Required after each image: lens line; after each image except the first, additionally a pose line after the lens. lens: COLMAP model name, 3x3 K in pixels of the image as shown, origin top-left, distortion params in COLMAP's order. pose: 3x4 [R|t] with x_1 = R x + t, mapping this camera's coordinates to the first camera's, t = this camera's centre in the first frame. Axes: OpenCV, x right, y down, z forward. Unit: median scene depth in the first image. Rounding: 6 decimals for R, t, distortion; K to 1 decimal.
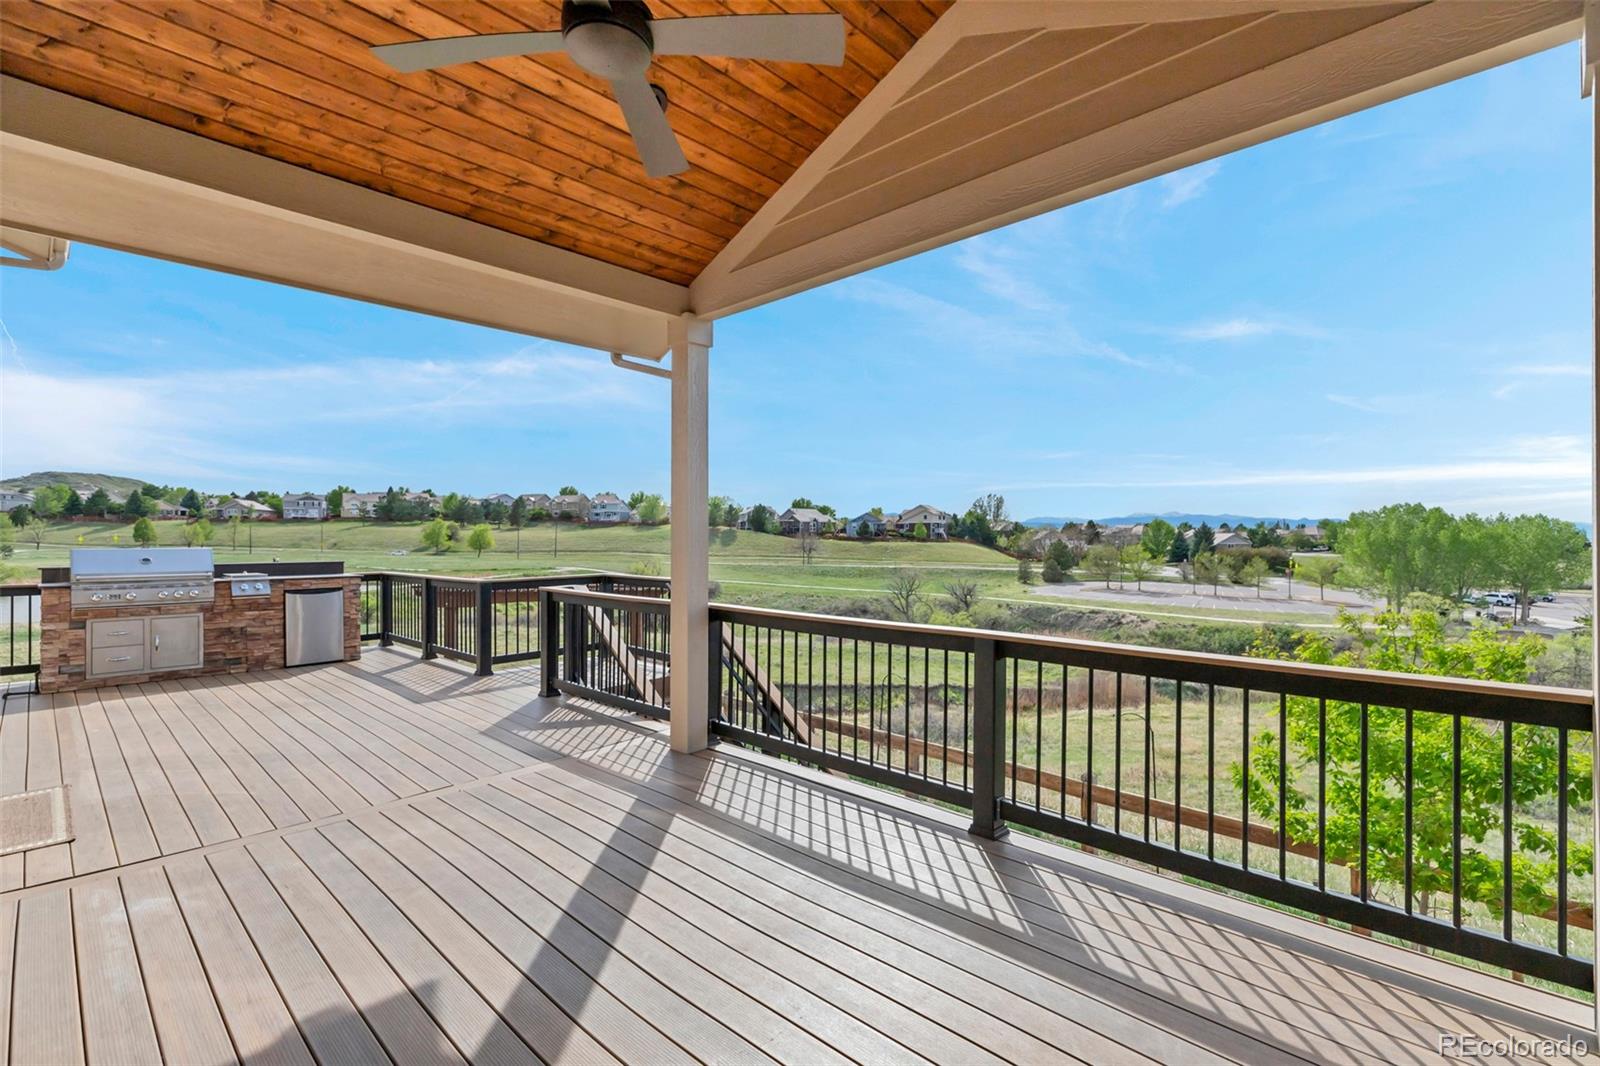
lens RADIAL K [[734.5, 0, 800.0], [0, 734.5, 533.0], [0, 0, 1]] dist [-0.005721, -0.000541]
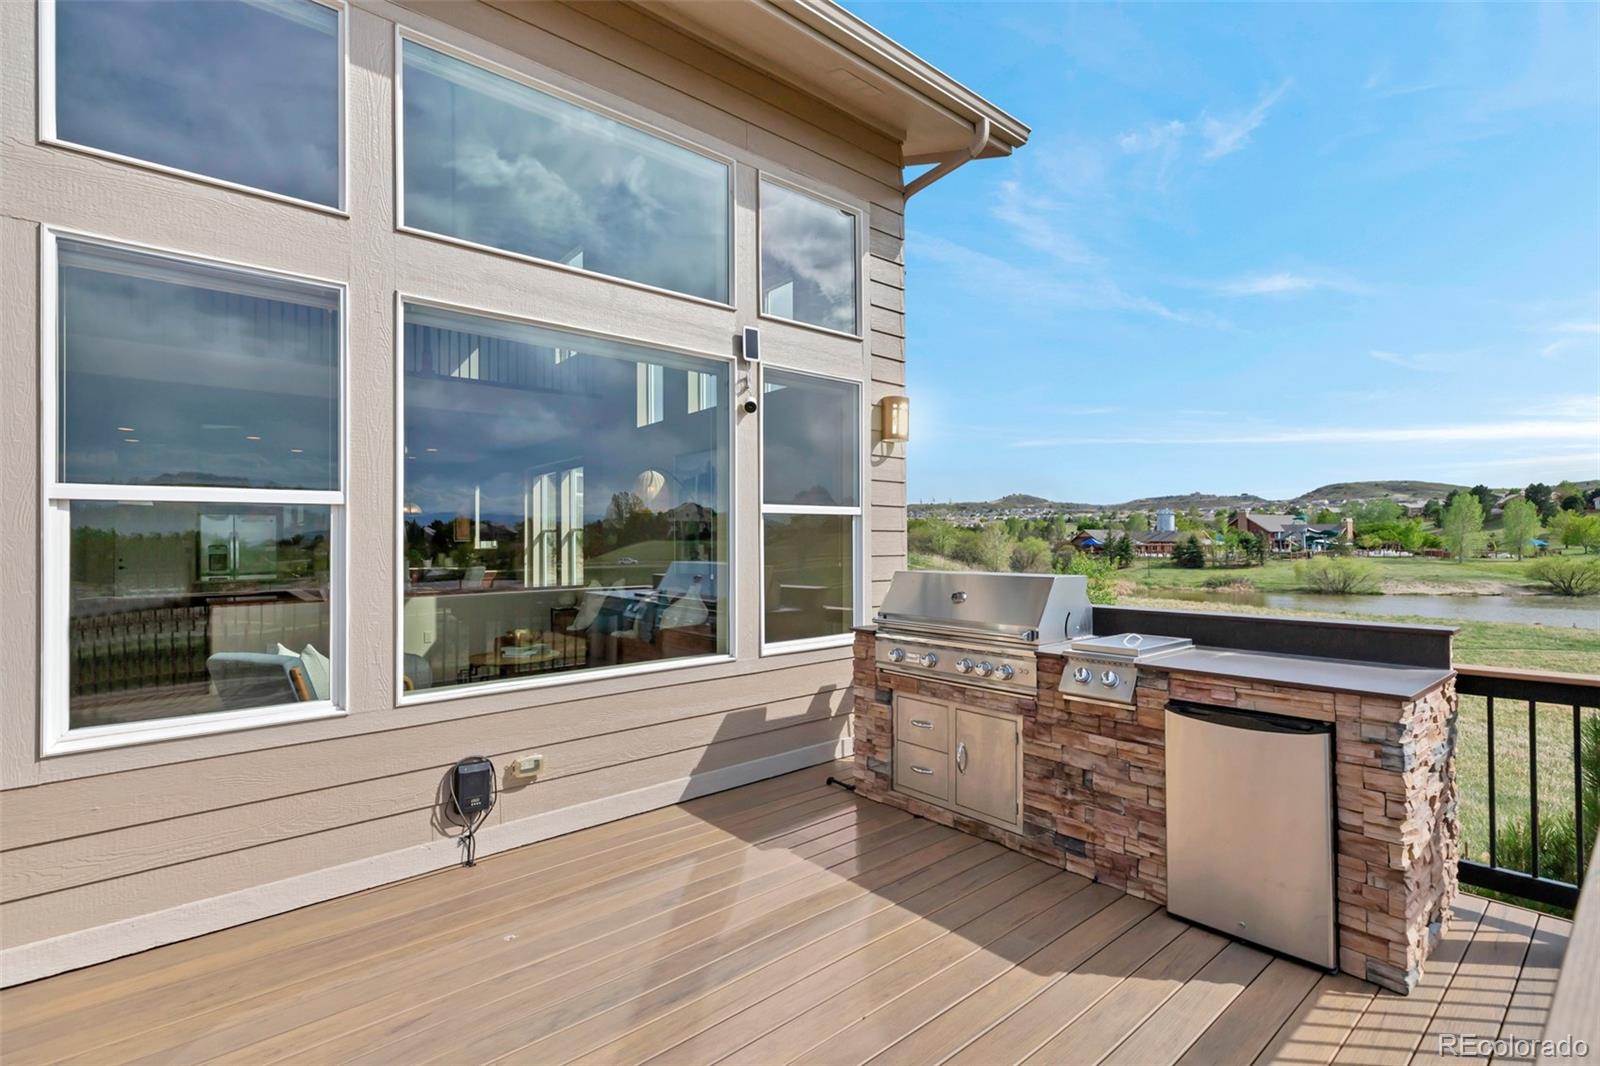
lens RADIAL K [[739.4, 0, 800.0], [0, 739.4, 533.0], [0, 0, 1]] dist [0.003160, -0.000438]
pose [[-0.098524, -0.010766, -0.995076, -0.363732], [0.013054, 0.999841, -0.012110, -0.004000], [0.995049, -0.014183, -0.098368, 0.990560]]
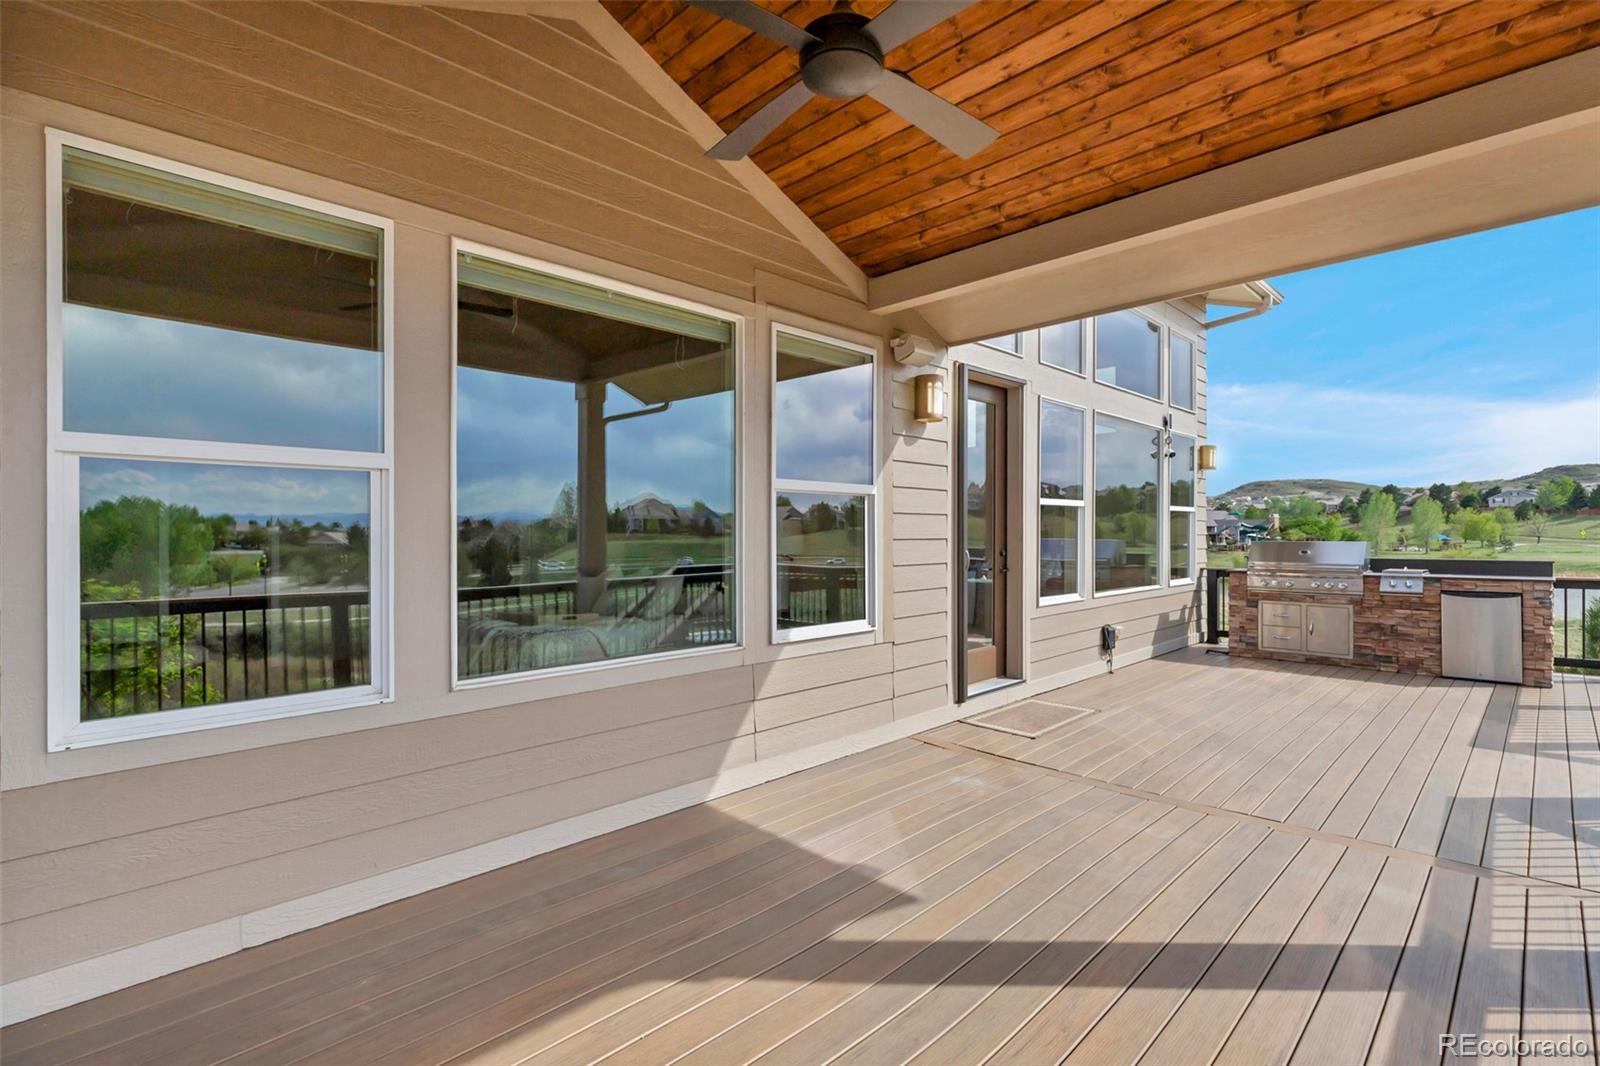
lens RADIAL K [[724.3, 0, 800.0], [0, 724.3, 533.0], [0, 0, 1]] dist [0.001851, -0.000827]
pose [[-0.036807, 0.000032, -0.999322, 0.240505], [0.007843, 0.999969, -0.000256, 0.002917], [0.999292, -0.007847, -0.036806, 0.293746]]
